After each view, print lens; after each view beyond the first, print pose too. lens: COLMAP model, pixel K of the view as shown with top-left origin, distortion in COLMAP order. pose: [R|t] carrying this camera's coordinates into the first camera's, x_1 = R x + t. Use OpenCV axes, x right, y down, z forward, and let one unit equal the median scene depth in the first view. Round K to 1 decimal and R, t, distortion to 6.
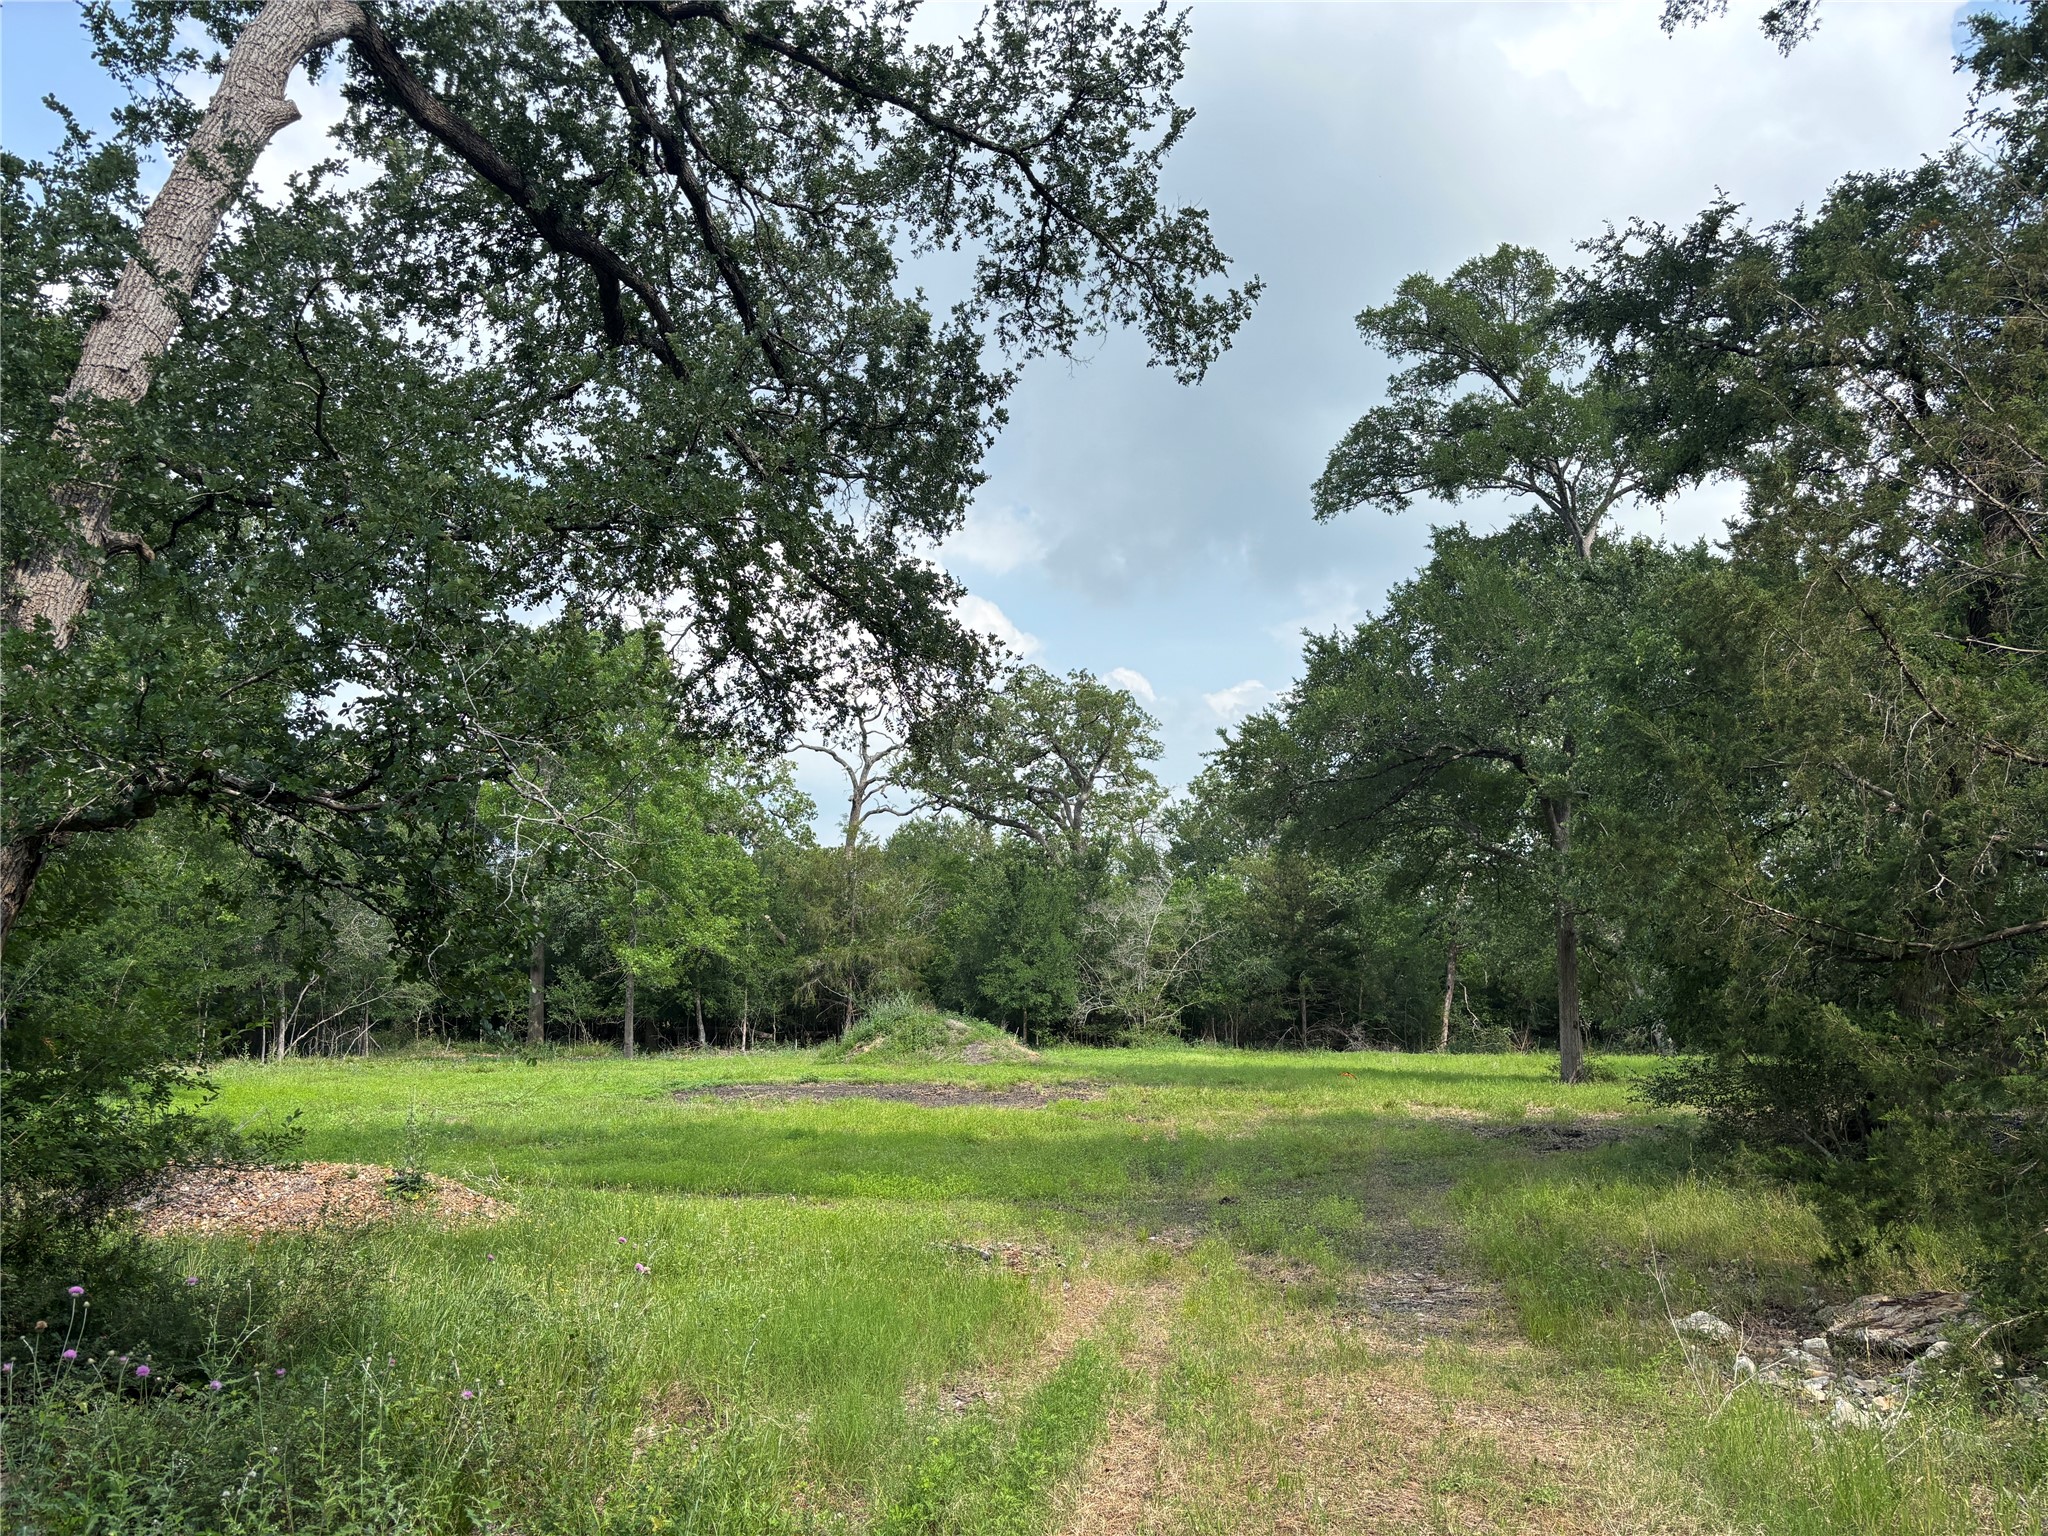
lens RADIAL K [[1521.2, 0, 998.0], [0, 1521.2, 739.2], [0, 0, 1]] dist [0.042354, -0.053178]
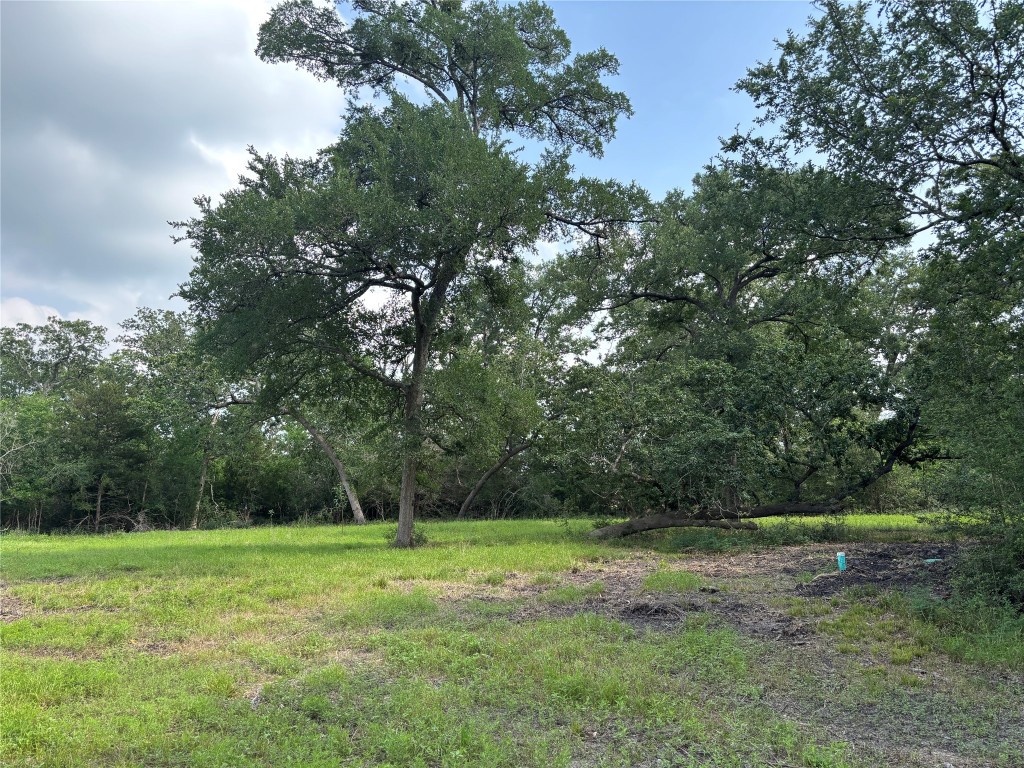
lens RADIAL K [[760.6, 0, 525.8], [0, 760.6, 396.4], [0, 0, 1]] dist [0.042354, -0.053178]
pose [[0.702509, 0.075234, 0.707687, -0.019039], [-0.101443, 0.994828, -0.005059, 0.049842], [-0.704408, -0.068237, 0.706508, 0.267774]]
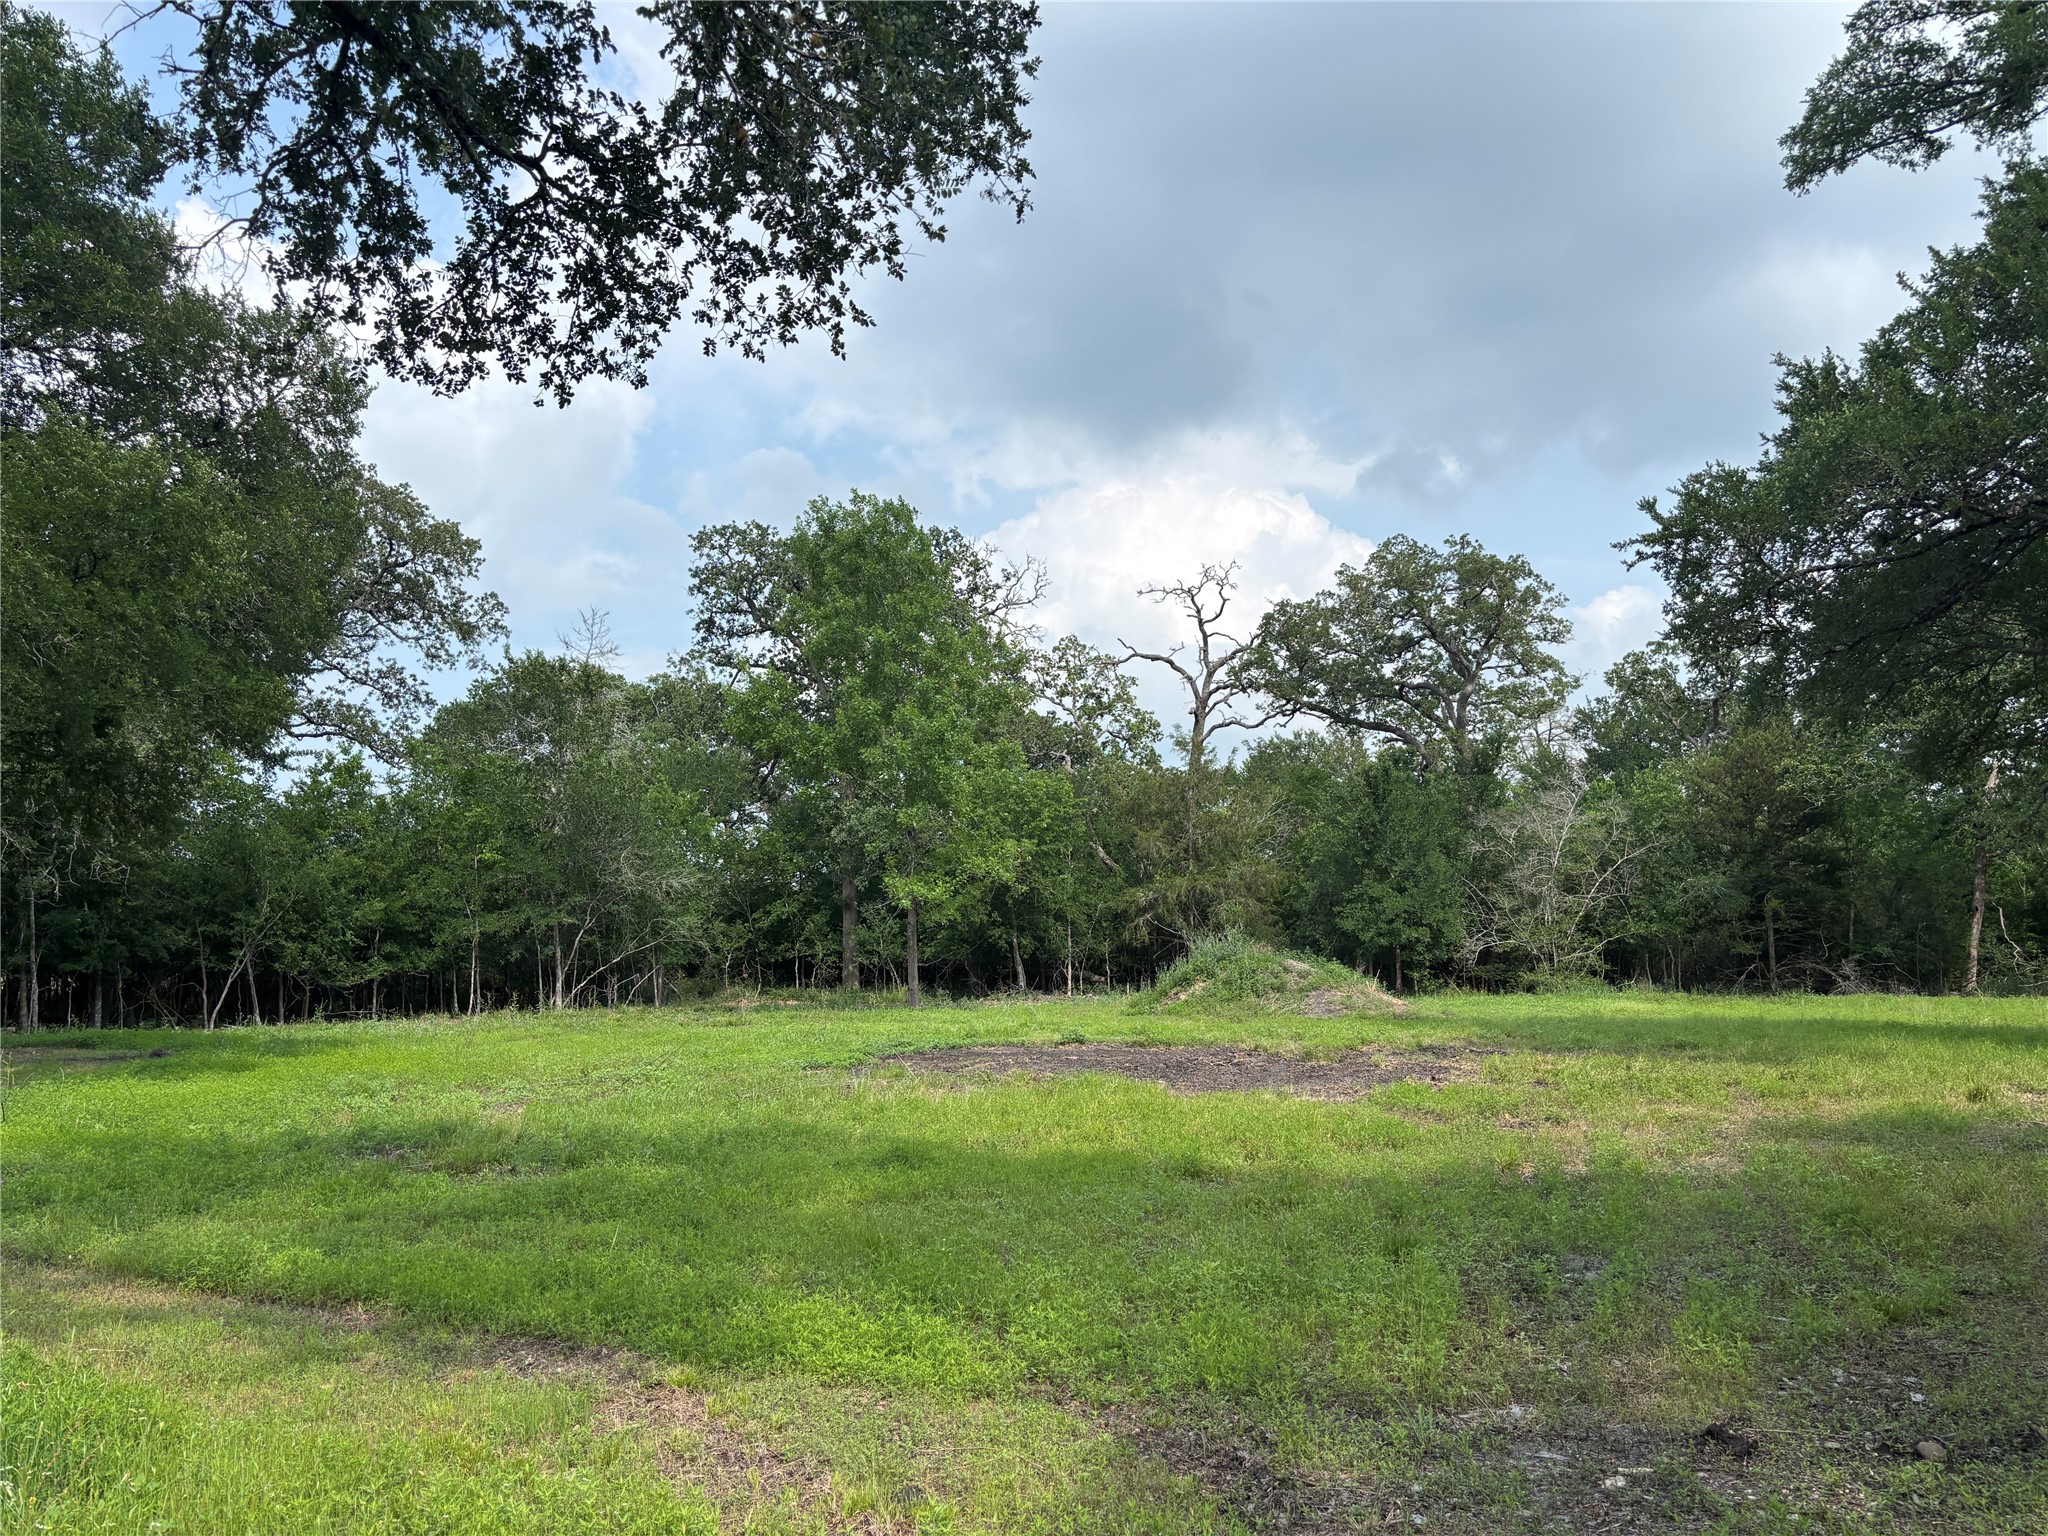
lens RADIAL K [[1521.2, 0, 1028.0], [0, 1521.2, 767.9], [0, 0, 1]] dist [0.042354, -0.053178]
pose [[0.970473, -0.041991, -0.237525, 0.022533], [0.055120, 0.997281, 0.048904, 0.030485], [0.234826, -0.060552, 0.970150, 0.162621]]
